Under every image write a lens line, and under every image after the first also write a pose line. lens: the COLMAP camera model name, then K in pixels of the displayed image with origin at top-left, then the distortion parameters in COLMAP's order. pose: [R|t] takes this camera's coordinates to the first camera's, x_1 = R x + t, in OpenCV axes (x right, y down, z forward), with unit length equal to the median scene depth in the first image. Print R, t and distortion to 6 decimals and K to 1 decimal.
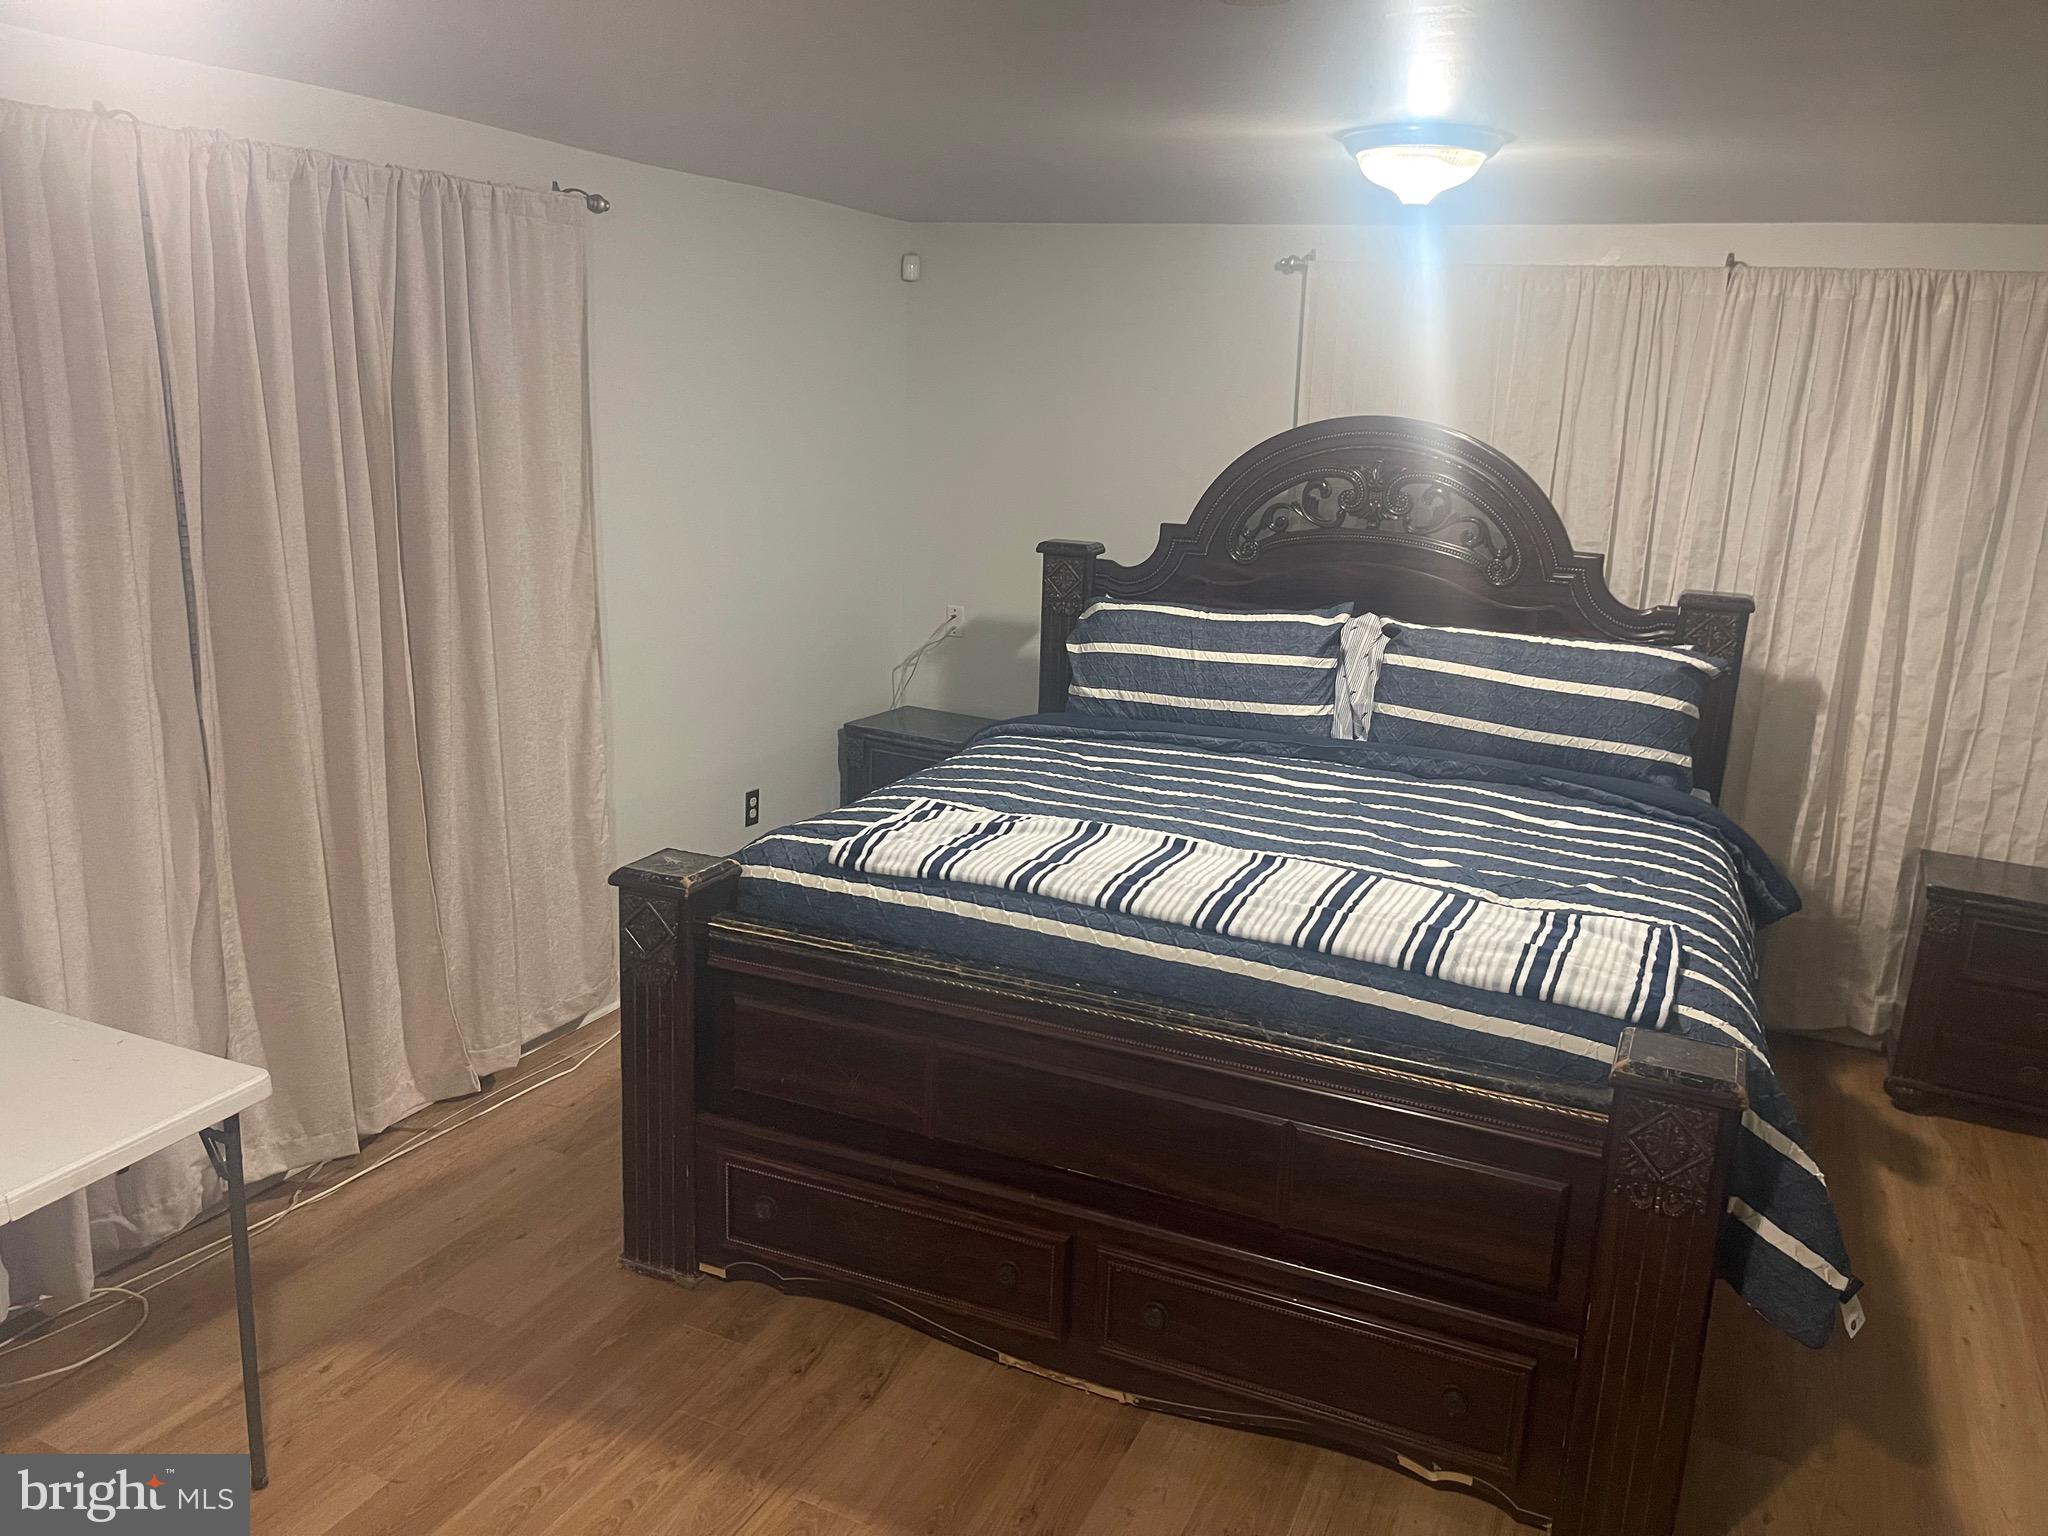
lens RADIAL K [[1551.0, 0, 1024.0], [0, 1551.0, 768.0], [0, 0, 1]] dist [0.076220, -0.104314]
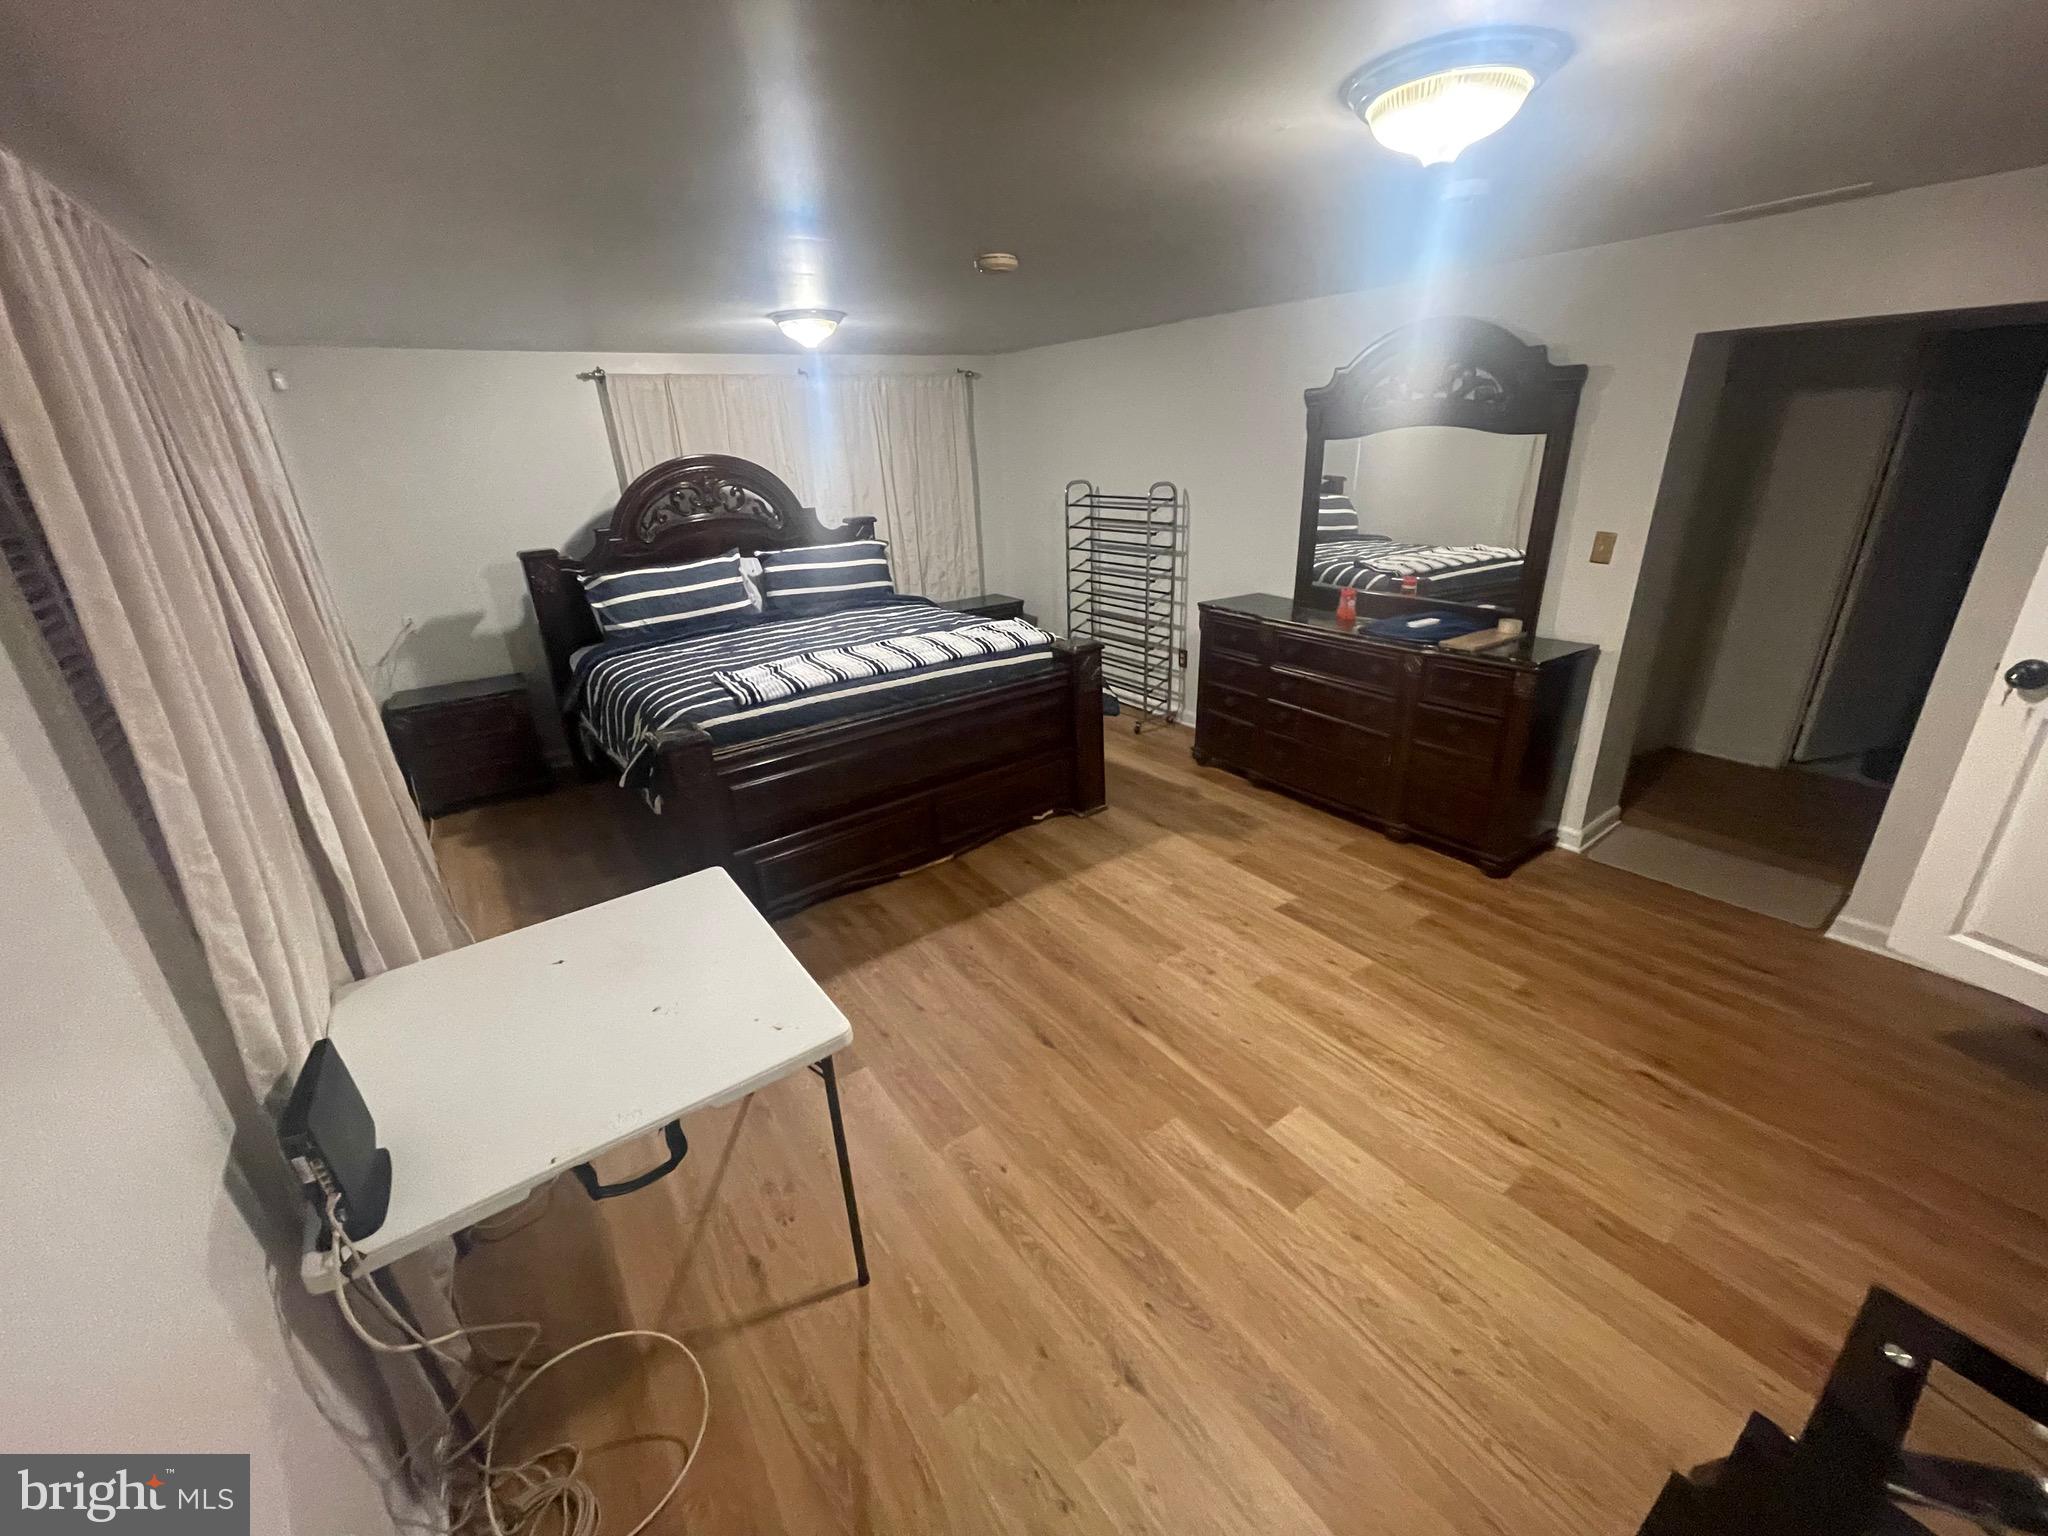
lens RADIAL K [[828.9, 0, 1019.8], [0, 828.9, 763.2], [0, 0, 1]] dist [0.000741, 0.000312]
pose [[0.491614, -0.377449, 0.784760, -0.624039], [0.269912, 0.922846, 0.274778, -0.048810], [-0.827927, 0.076731, 0.555562, 0.118826]]
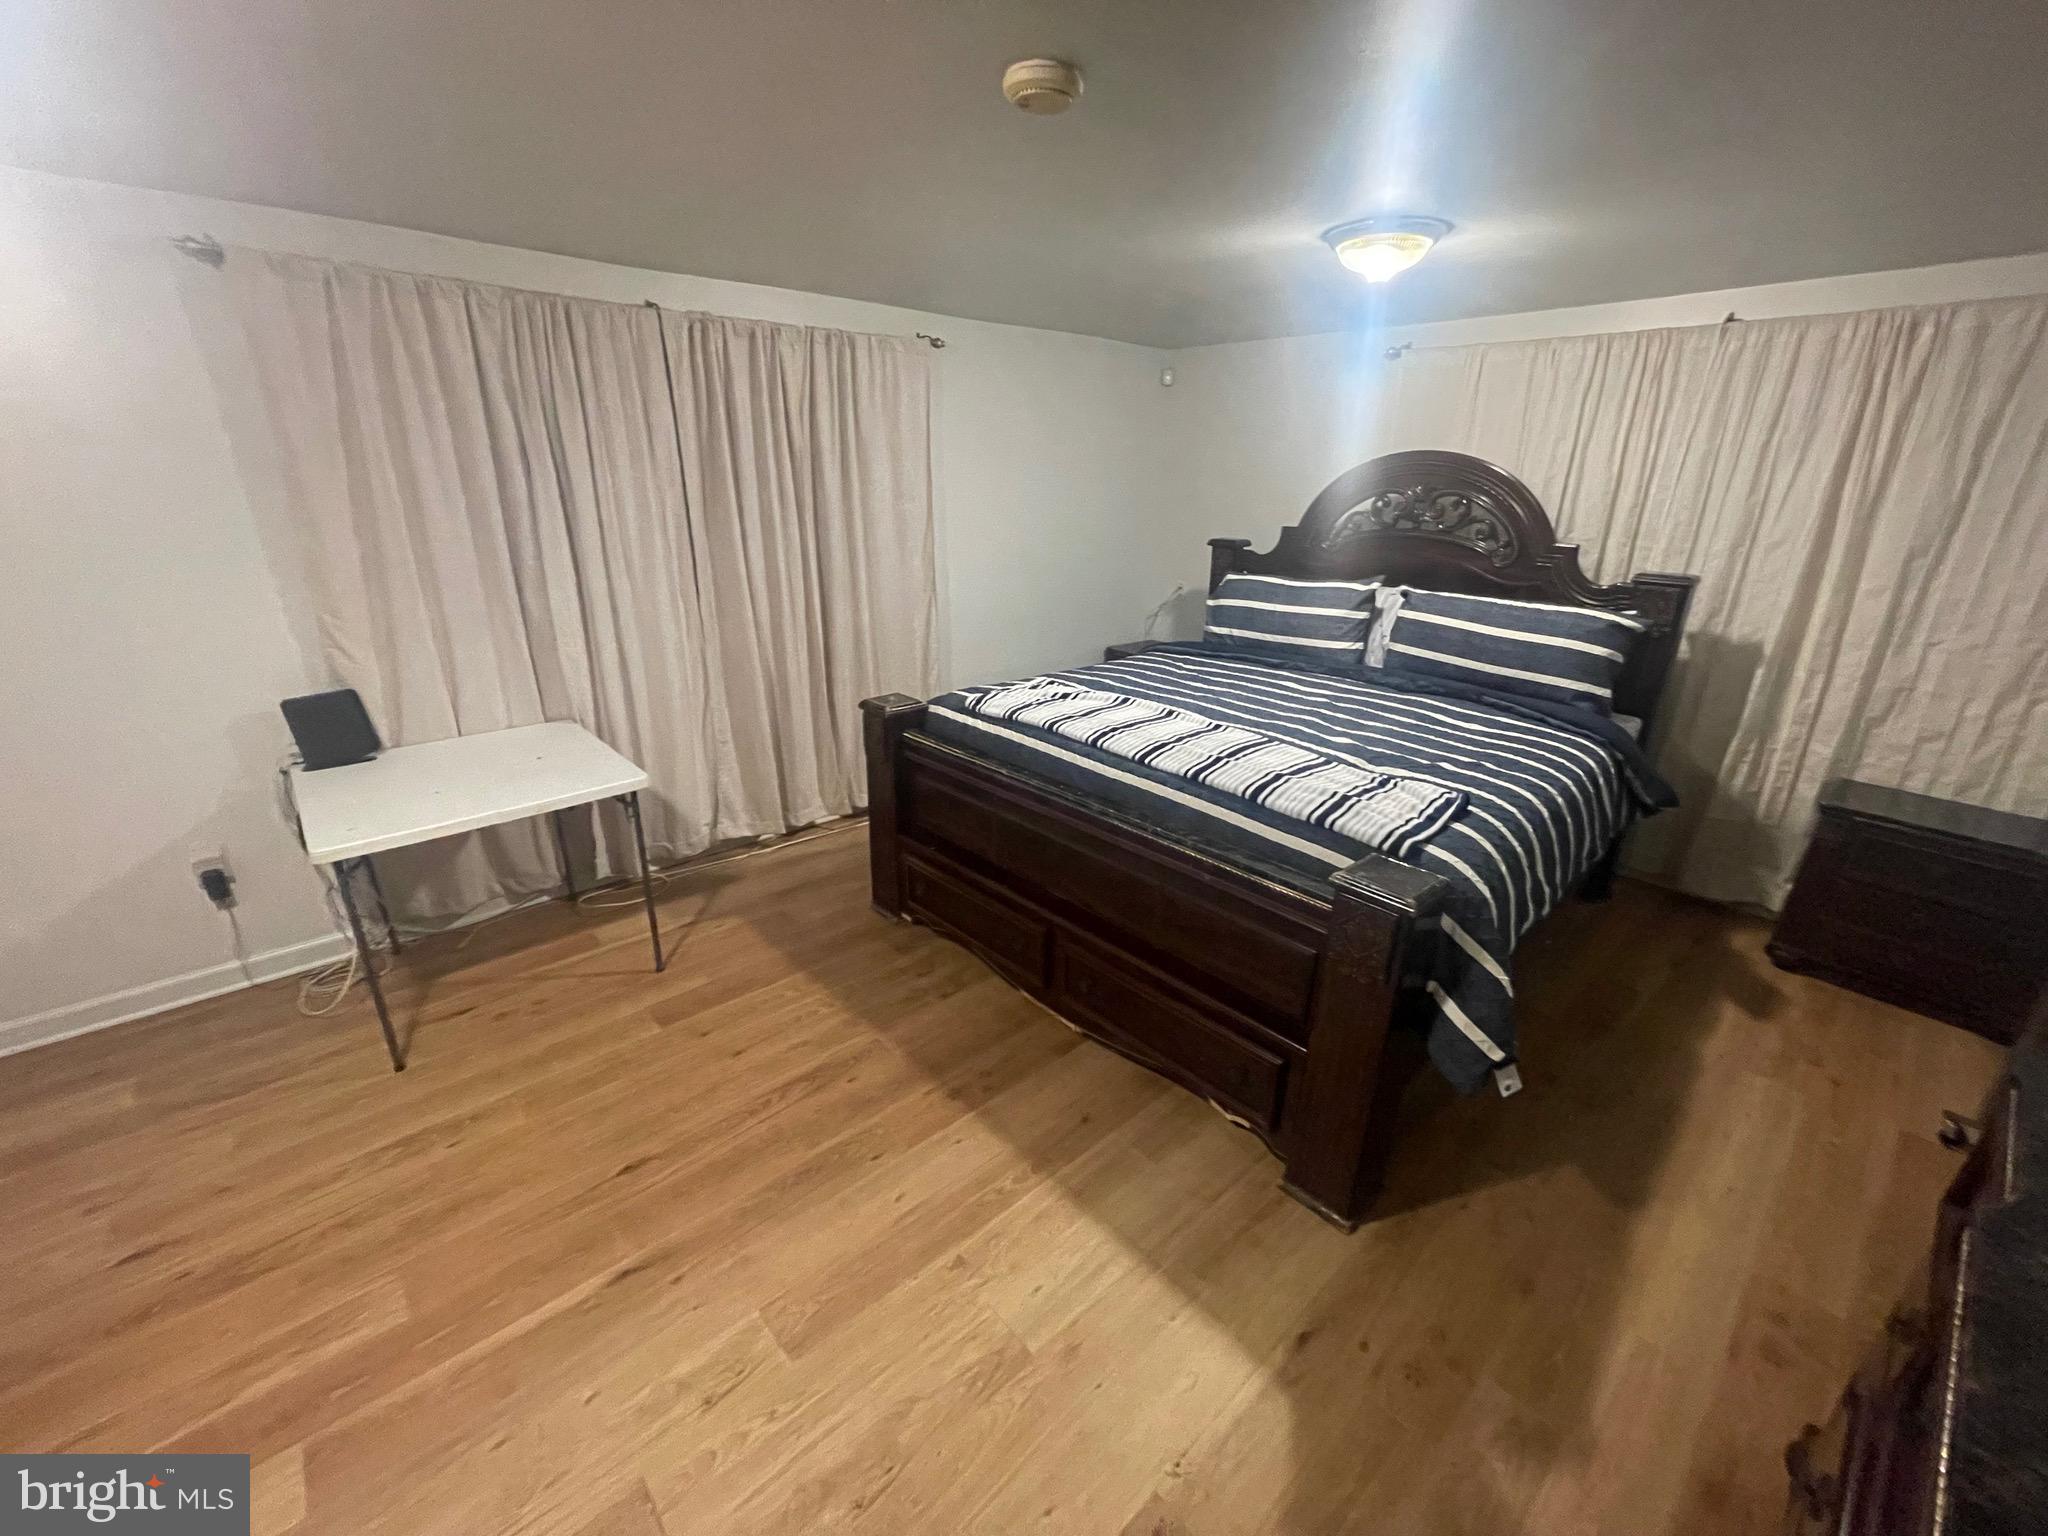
lens RADIAL K [[828.9, 0, 1019.8], [0, 828.9, 763.2], [0, 0, 1]] dist [0.000741, 0.000312]
pose [[0.917362, 0.104528, -0.384084, 0.235363], [-0.070065, 0.992243, 0.102692, 0.018688], [0.391839, -0.067295, 0.917570, 0.117744]]
